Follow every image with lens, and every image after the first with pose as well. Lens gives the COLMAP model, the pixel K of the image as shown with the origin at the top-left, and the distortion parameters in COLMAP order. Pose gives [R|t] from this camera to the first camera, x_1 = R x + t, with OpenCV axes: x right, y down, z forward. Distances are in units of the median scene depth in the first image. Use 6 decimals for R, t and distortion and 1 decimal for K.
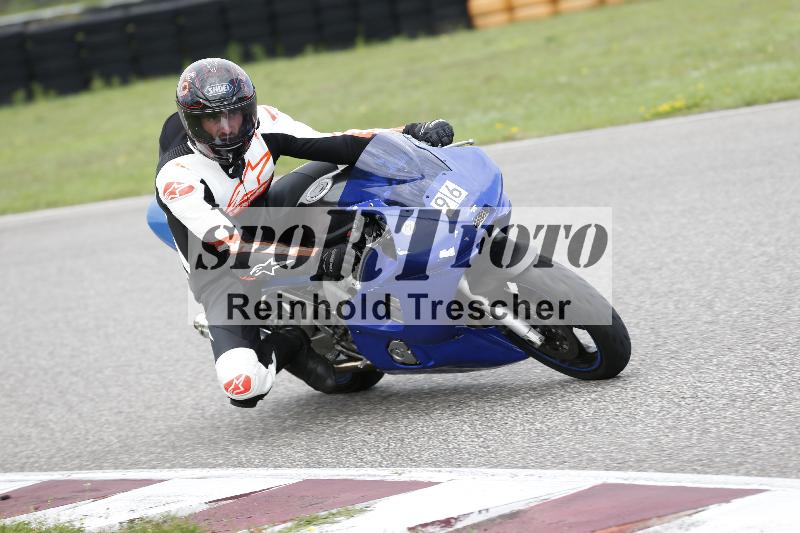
lens RADIAL K [[4452.7, 0, 399.6], [0, 4452.7, 265.4], [0, 0, 1]] dist [0.009281, 115.283389]
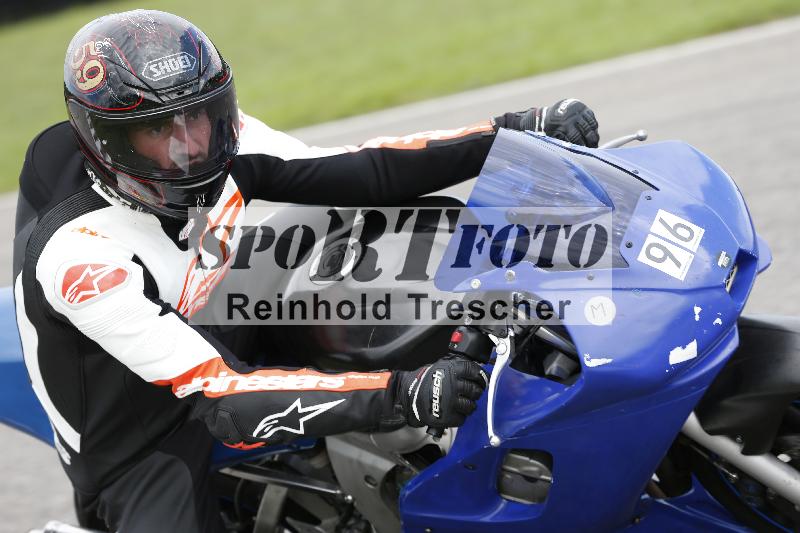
lens RADIAL K [[4452.7, 0, 399.6], [0, 4452.7, 265.4], [0, 0, 1]] dist [0.009281, 115.283389]
pose [[0.964152, -0.088481, 0.250162, -0.140061], [0.095847, 0.995244, -0.017392, -0.006796], [-0.247433, 0.040746, 0.968048, 0.516415]]
